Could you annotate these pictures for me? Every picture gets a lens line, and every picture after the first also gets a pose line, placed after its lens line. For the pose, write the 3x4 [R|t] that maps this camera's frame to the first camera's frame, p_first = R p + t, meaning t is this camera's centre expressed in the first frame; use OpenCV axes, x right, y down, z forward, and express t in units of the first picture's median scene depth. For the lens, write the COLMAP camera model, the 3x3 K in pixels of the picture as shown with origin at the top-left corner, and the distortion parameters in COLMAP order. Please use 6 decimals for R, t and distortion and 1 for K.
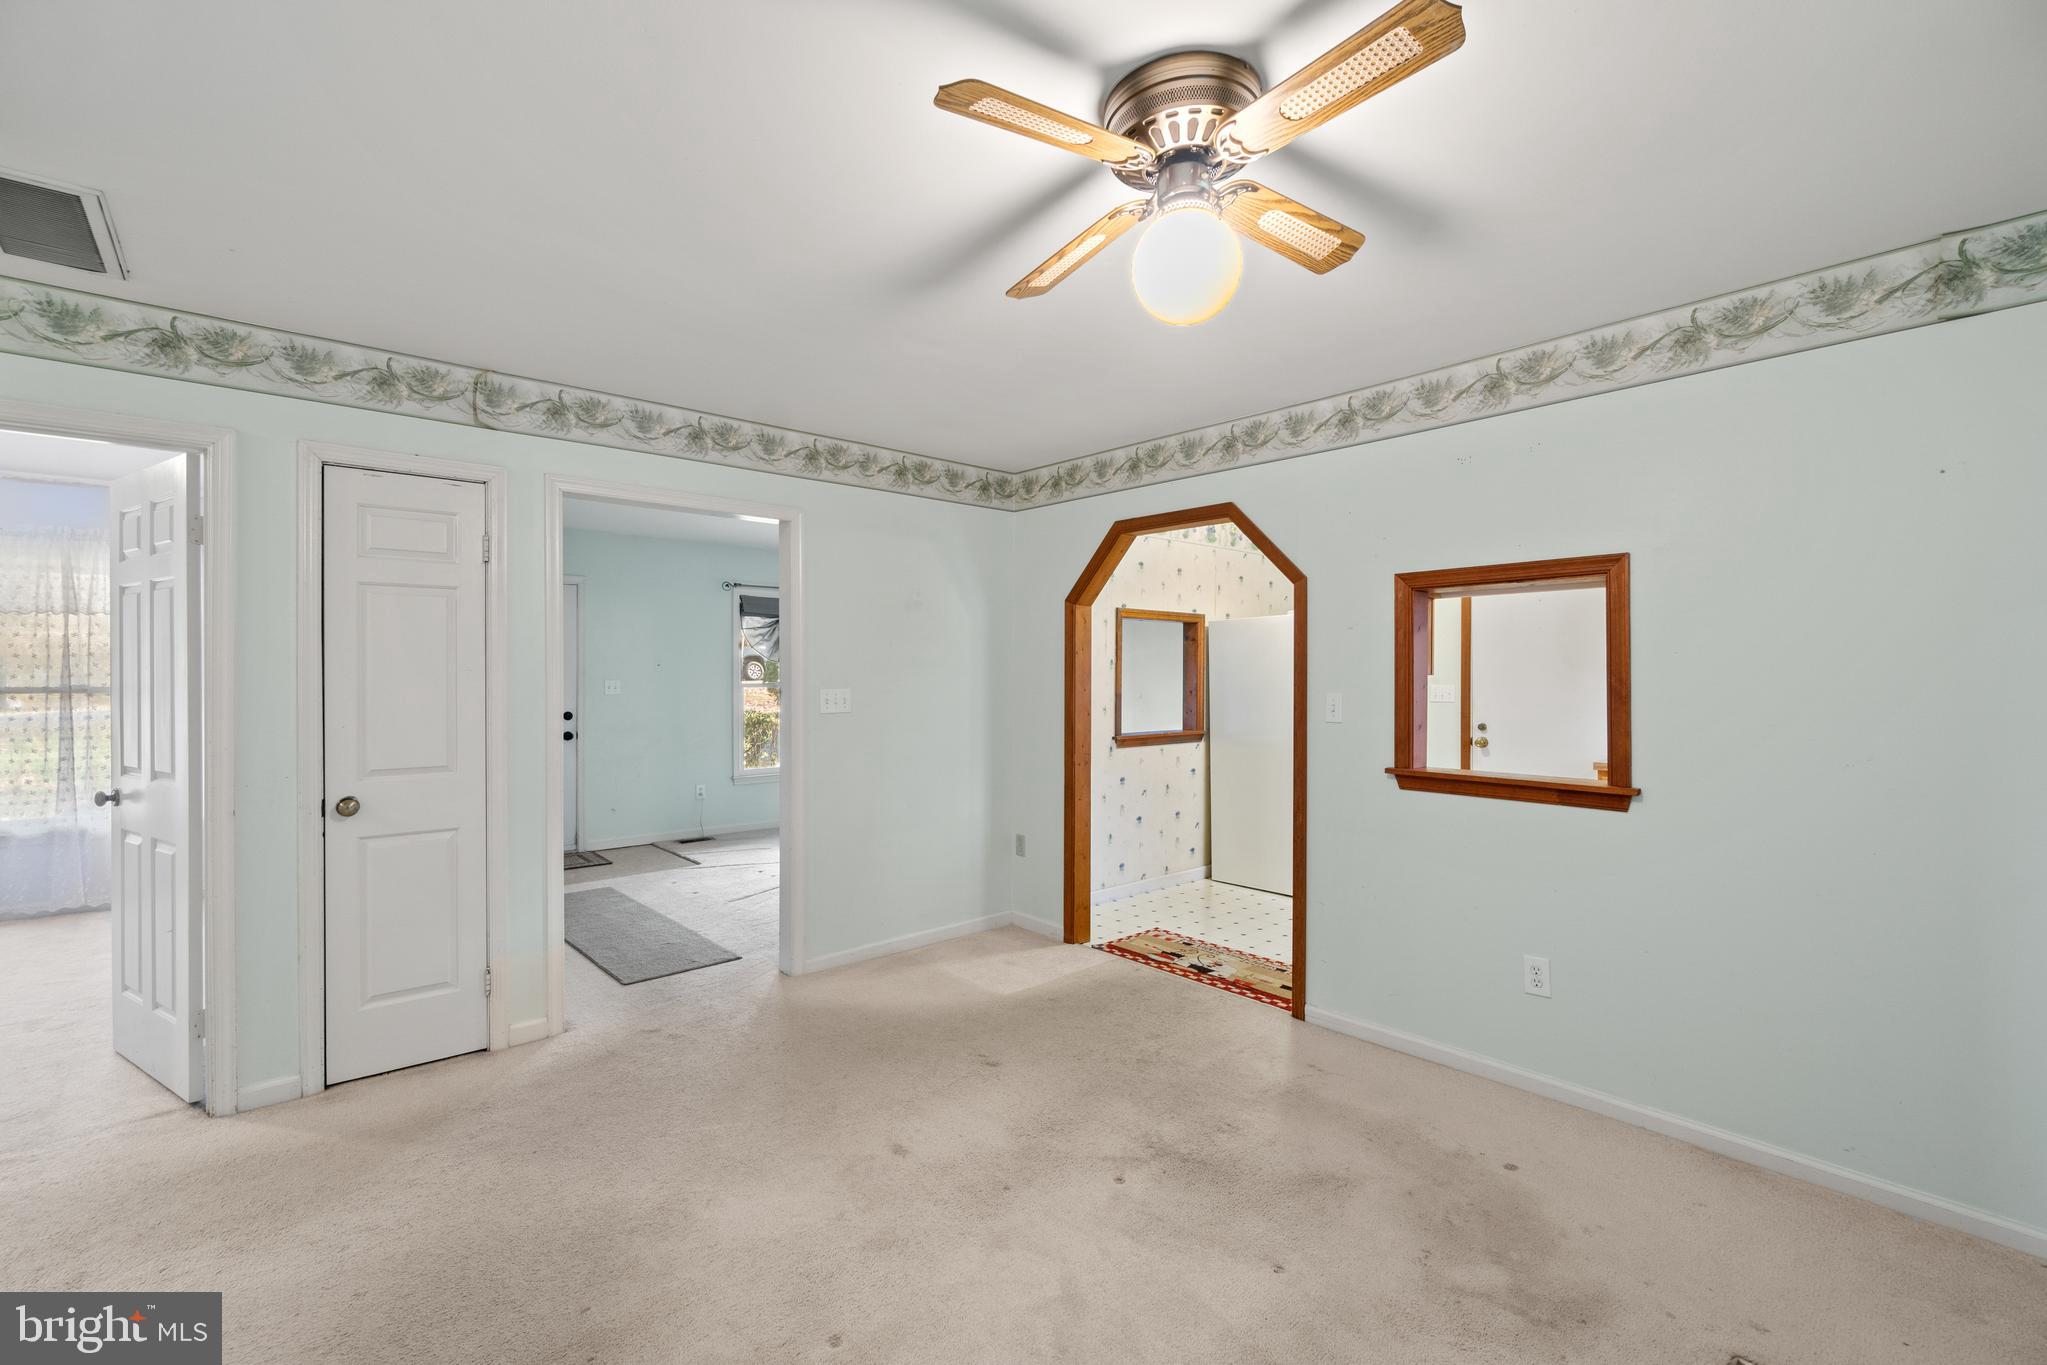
lens RADIAL K [[887.4, 0, 1005.2], [0, 887.4, 678.8], [0, 0, 1]] dist [-0.004954, 0.002187]
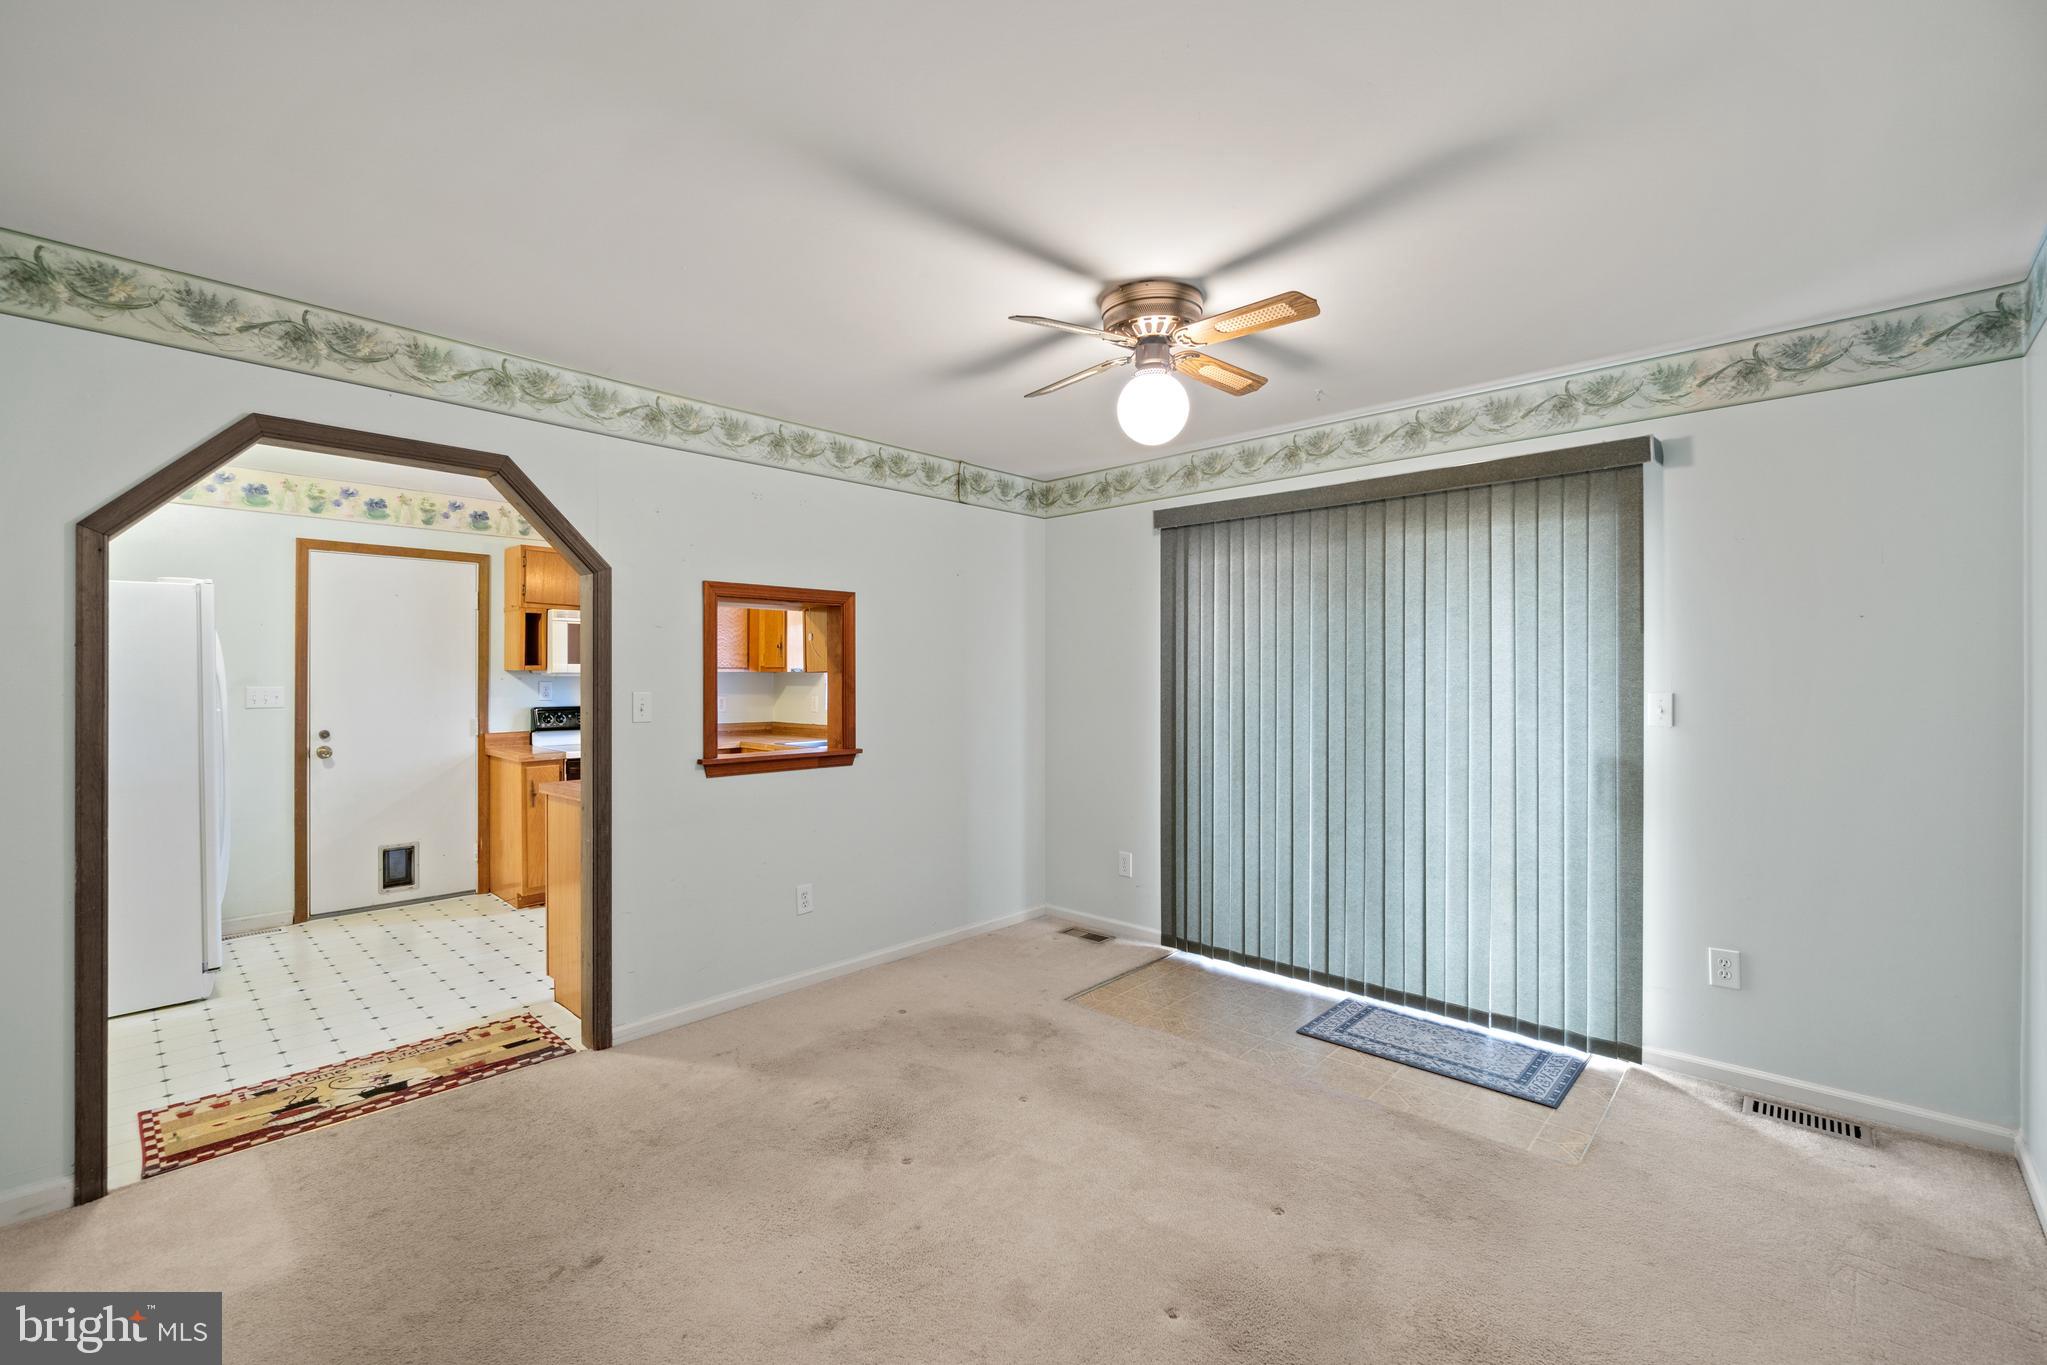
lens RADIAL K [[887.4, 0, 1023.0], [0, 887.4, 678.7], [0, 0, 1]] dist [-0.004954, 0.002187]
pose [[-0.109448, -0.003090, 0.993988, -0.755822], [0.004624, 0.999983, 0.003618, 0.000018], [-0.993982, 0.004992, -0.109432, 0.808036]]
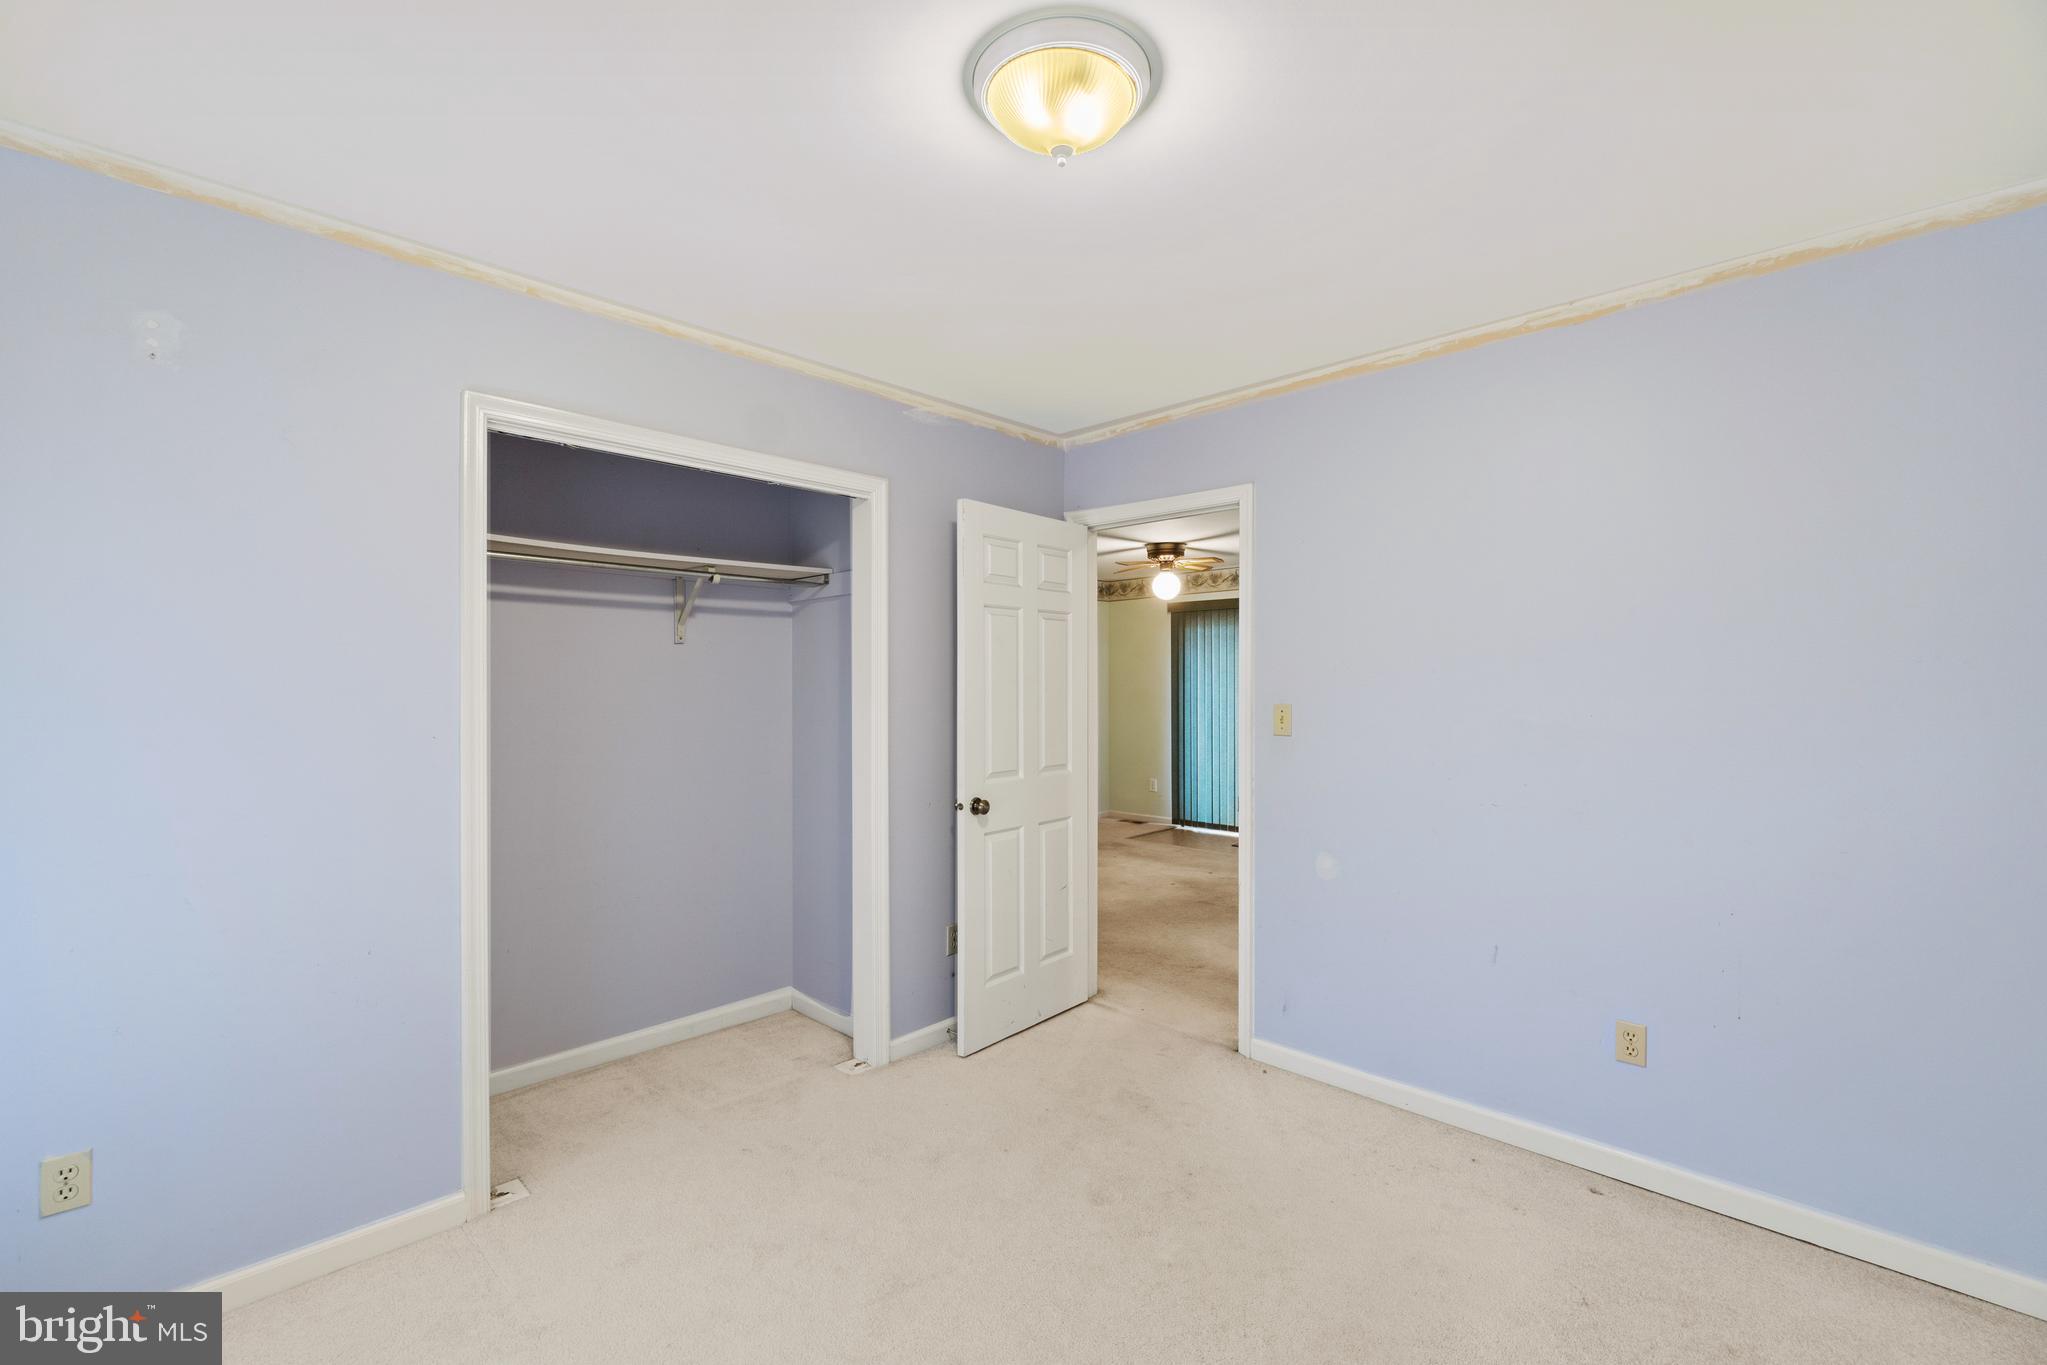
lens RADIAL K [[887.4, 0, 1020.8], [0, 887.4, 680.5], [0, 0, 1]] dist [-0.004954, 0.002187]
pose [[-0.089404, 0.003983, 0.995987, -2.188002], [0.006639, 0.999972, -0.003403, -0.012161], [-0.995973, 0.006308, -0.089428, 1.175300]]
